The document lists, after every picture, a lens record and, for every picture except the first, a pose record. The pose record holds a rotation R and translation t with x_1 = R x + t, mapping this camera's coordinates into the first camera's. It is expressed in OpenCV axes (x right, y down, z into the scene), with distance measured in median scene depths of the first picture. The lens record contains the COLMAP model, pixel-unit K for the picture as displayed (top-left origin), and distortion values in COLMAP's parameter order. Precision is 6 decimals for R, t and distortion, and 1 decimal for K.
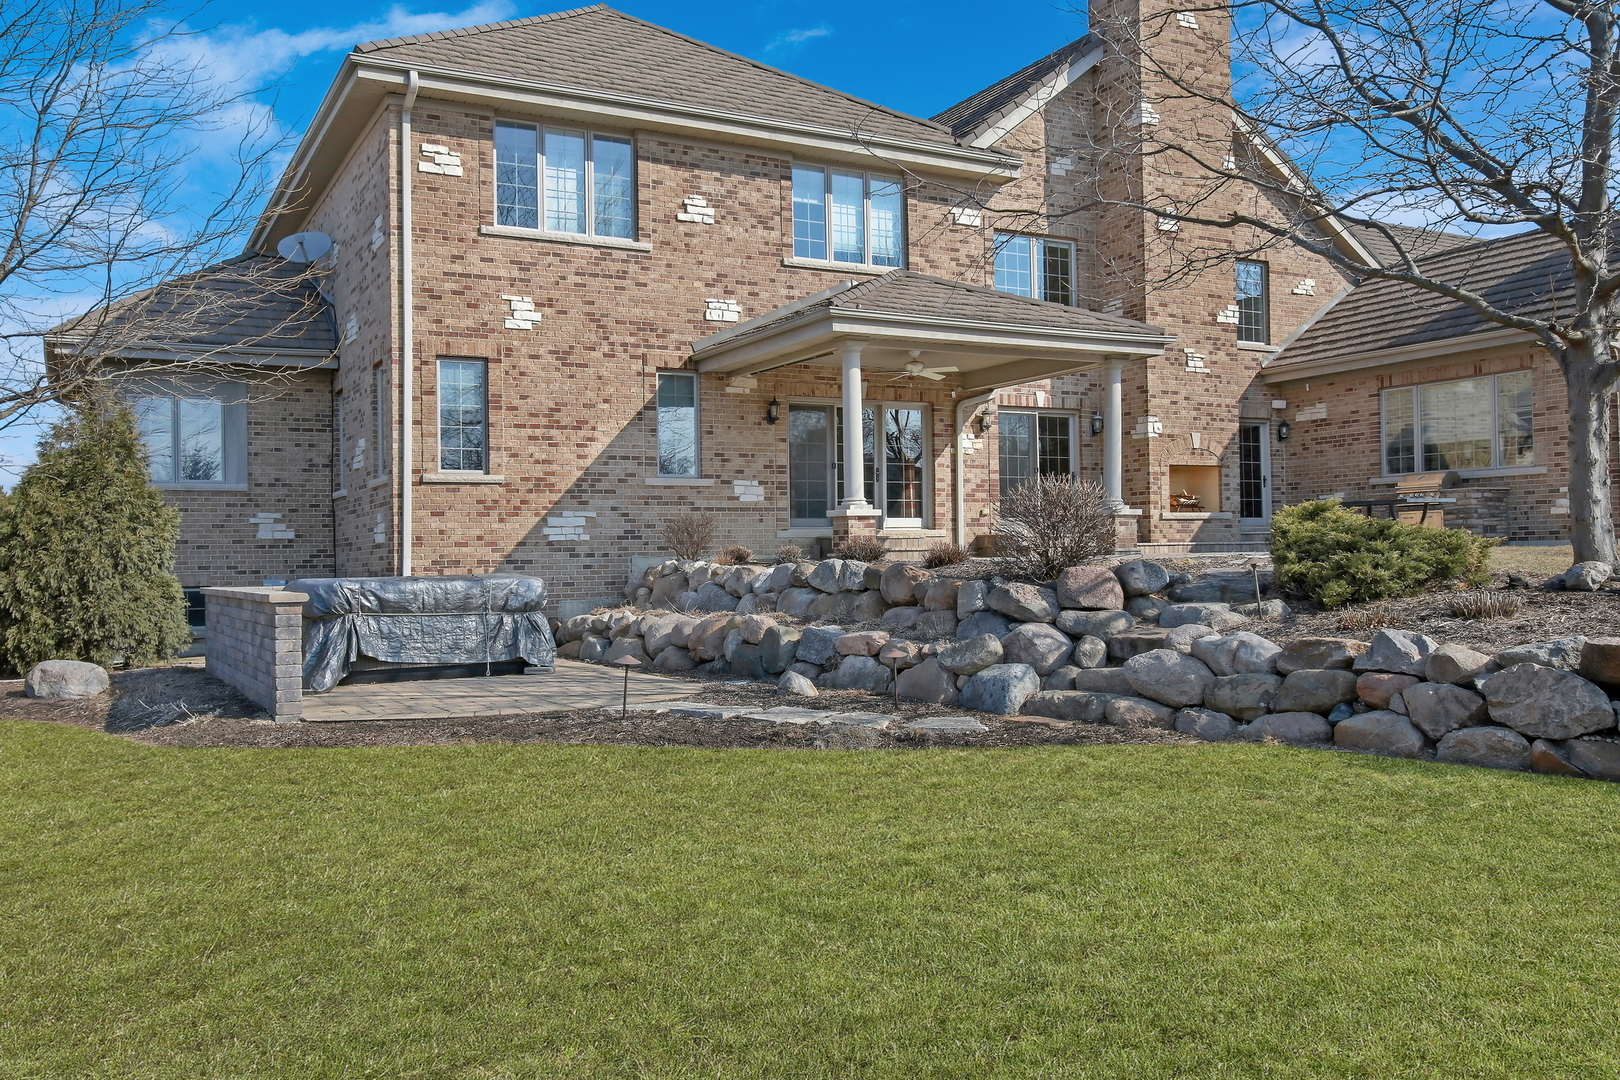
lens RADIAL K [[1331.6, 0, 803.7], [0, 1331.6, 538.7], [0, 0, 1]] dist [-0.000021, 0.002368]
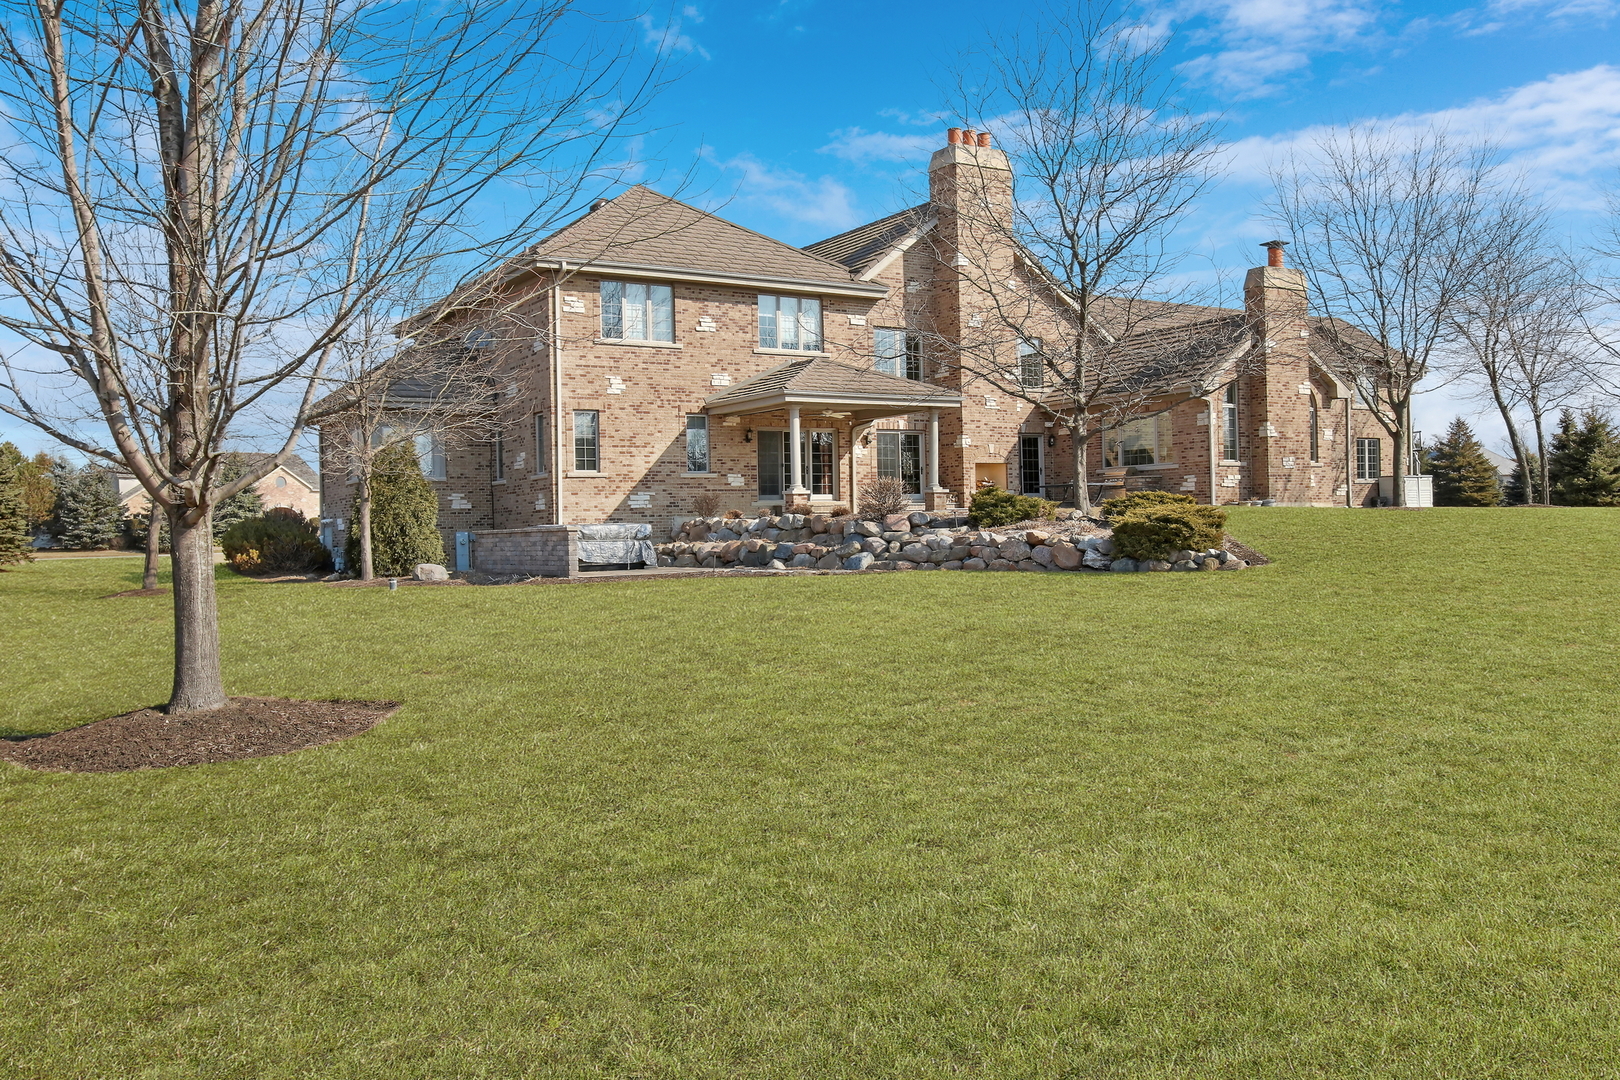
lens RADIAL K [[1331.6, 0, 803.7], [0, 1331.6, 538.7], [0, 0, 1]] dist [-0.000021, 0.002368]
pose [[0.998271, -0.007222, 0.058338, -0.057124], [0.006179, 0.999818, 0.018042, 0.011825], [-0.058457, -0.017650, 0.998134, -0.827671]]
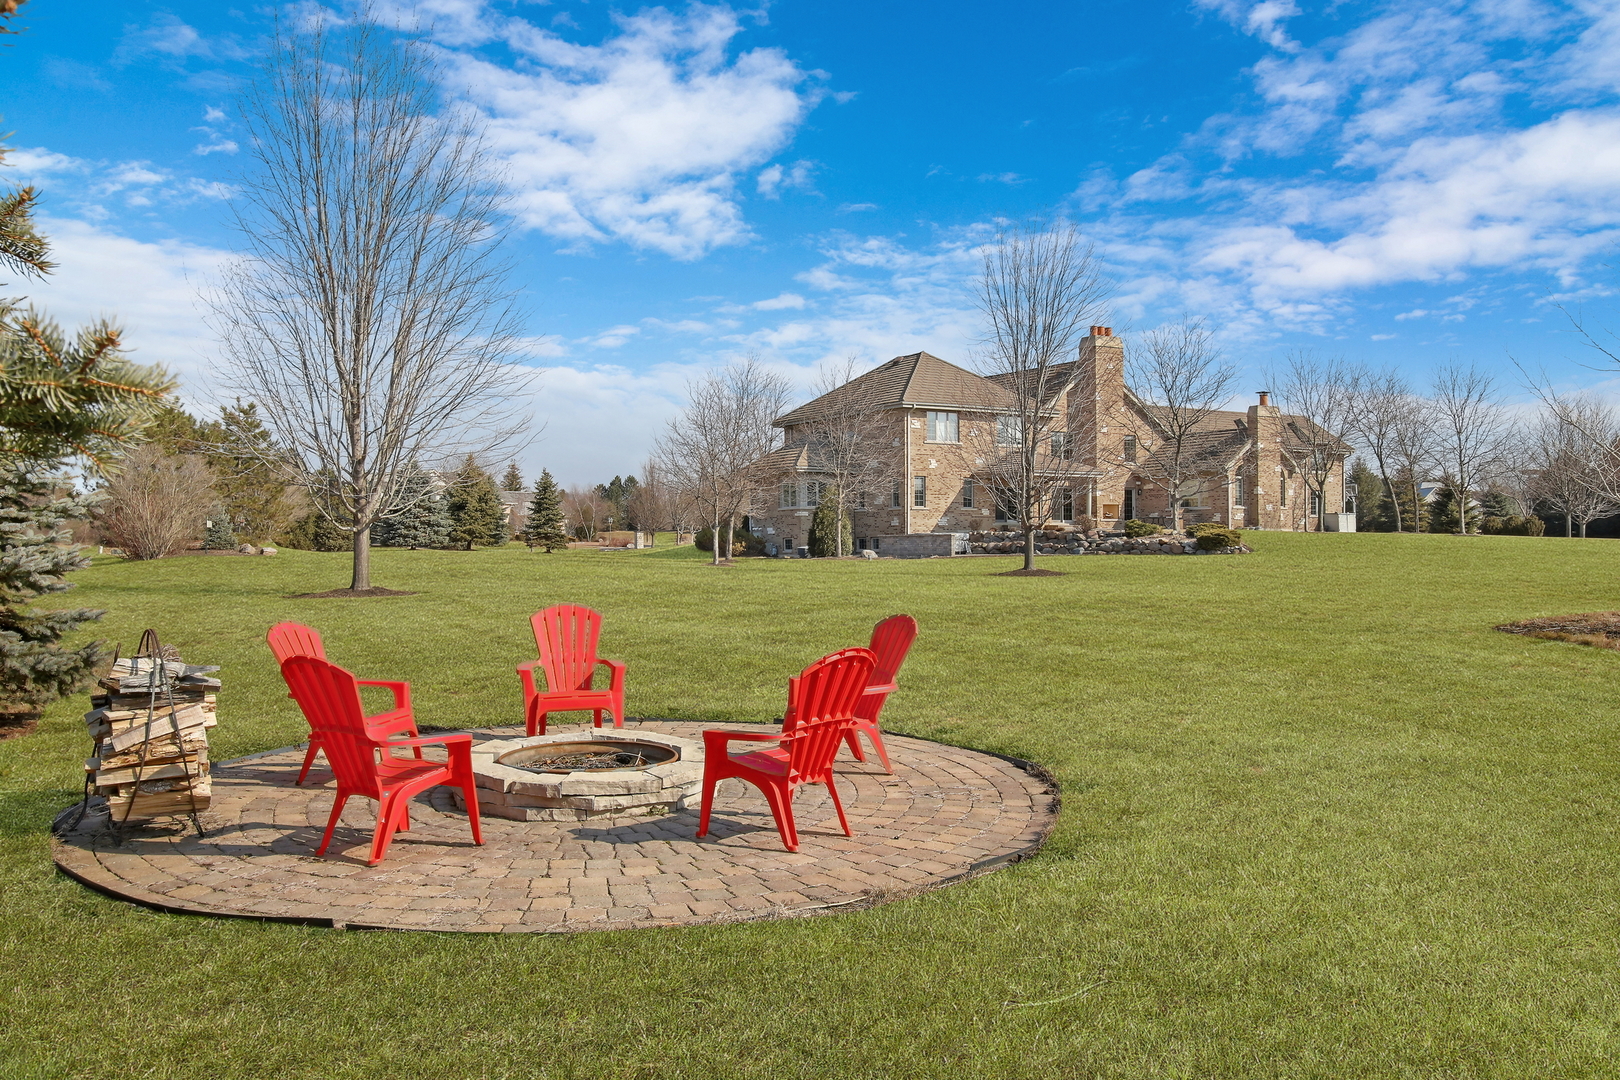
lens RADIAL K [[1331.6, 0, 803.7], [0, 1331.6, 538.7], [0, 0, 1]] dist [-0.000021, 0.002368]
pose [[0.997979, 0.010853, 0.062613, -0.761799], [-0.011283, 0.999915, 0.006520, 0.017946], [-0.062537, -0.007214, 0.998017, -2.549558]]
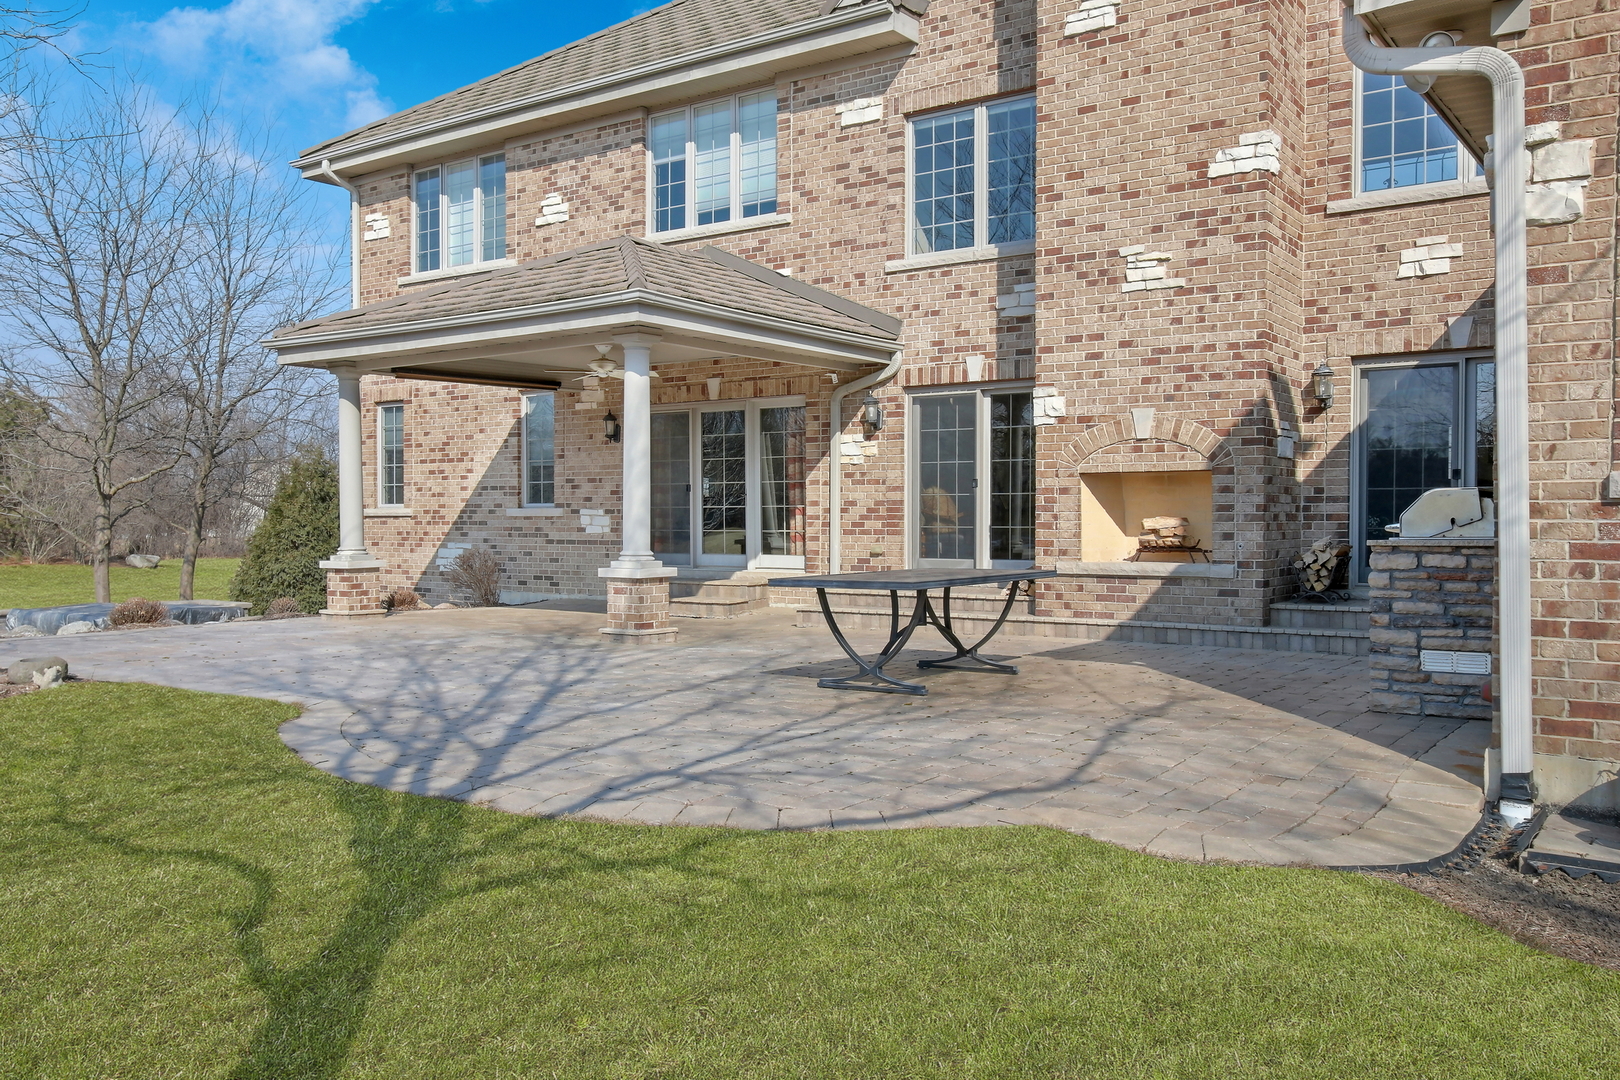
lens RADIAL K [[1331.6, 0, 803.7], [0, 1331.6, 538.7], [0, 0, 1]] dist [-0.000021, 0.002368]
pose [[0.432453, 0.030884, -0.901127, 0.827142], [0.006279, 0.999286, 0.037262, -0.057906], [0.901635, -0.021772, 0.431950, 0.773663]]
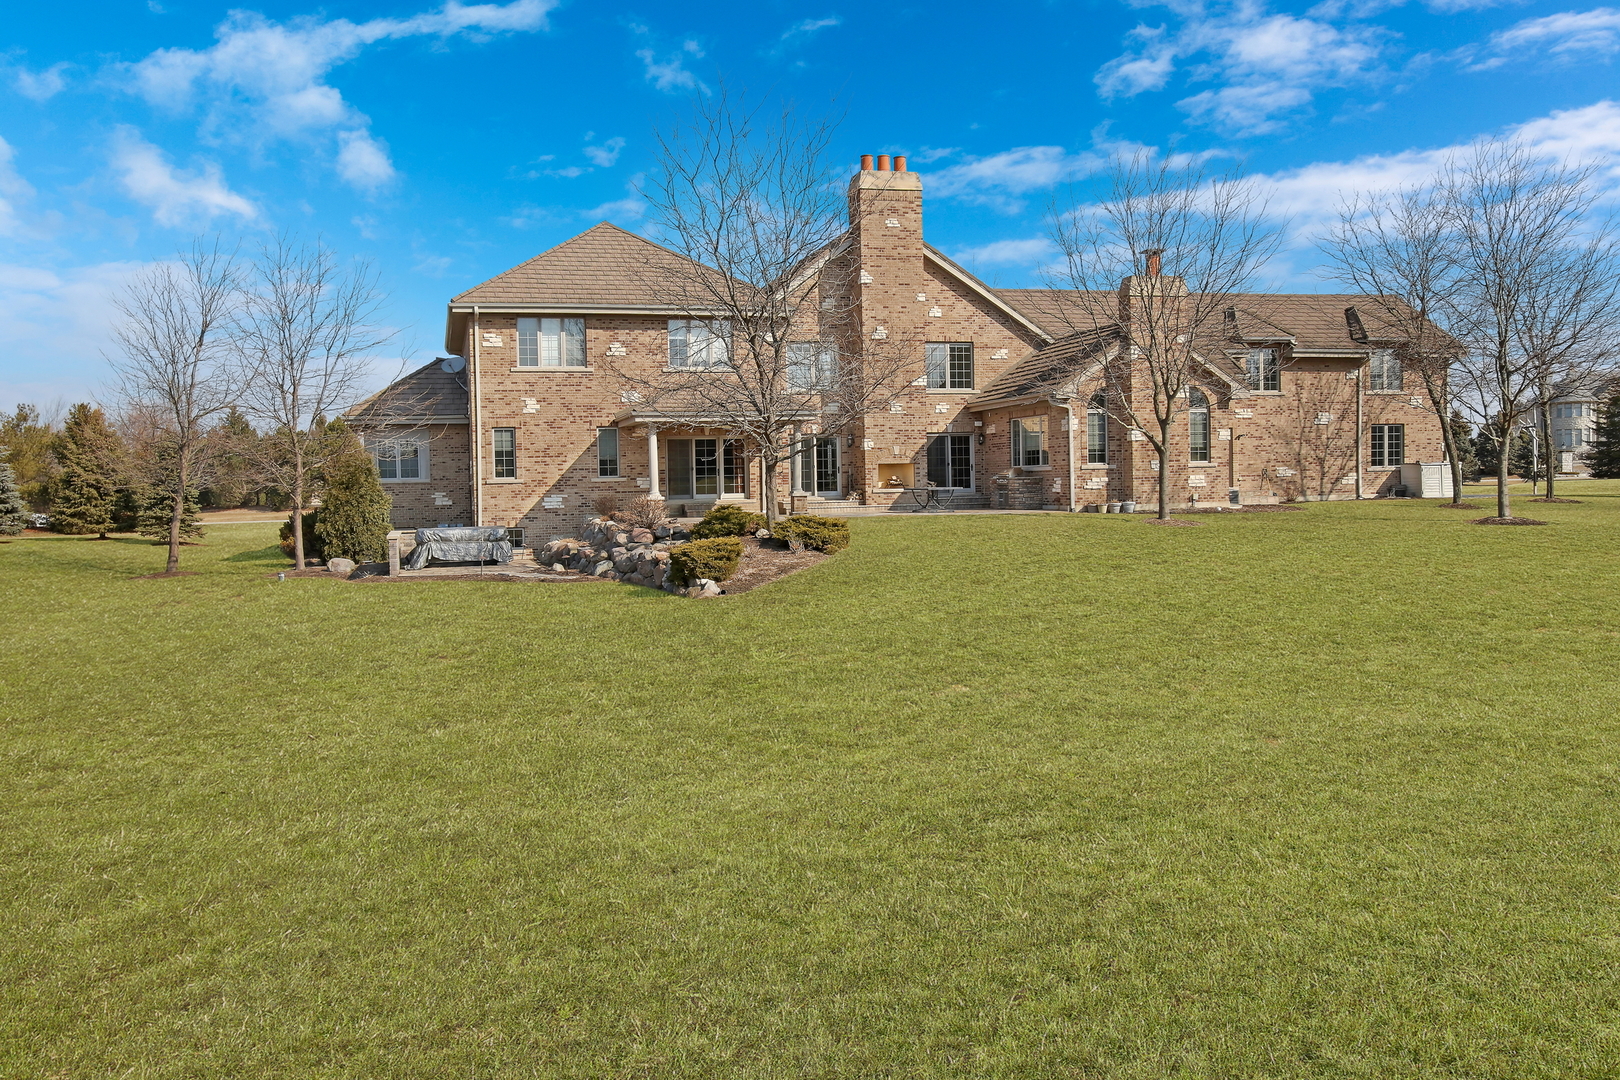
lens RADIAL K [[1331.6, 0, 803.7], [0, 1331.6, 538.7], [0, 0, 1]] dist [-0.000021, 0.002368]
pose [[0.972804, 0.005563, -0.231562, 0.708285], [0.008194, 0.998259, 0.058405, -0.070629], [0.231484, -0.058714, 0.971065, -1.007522]]
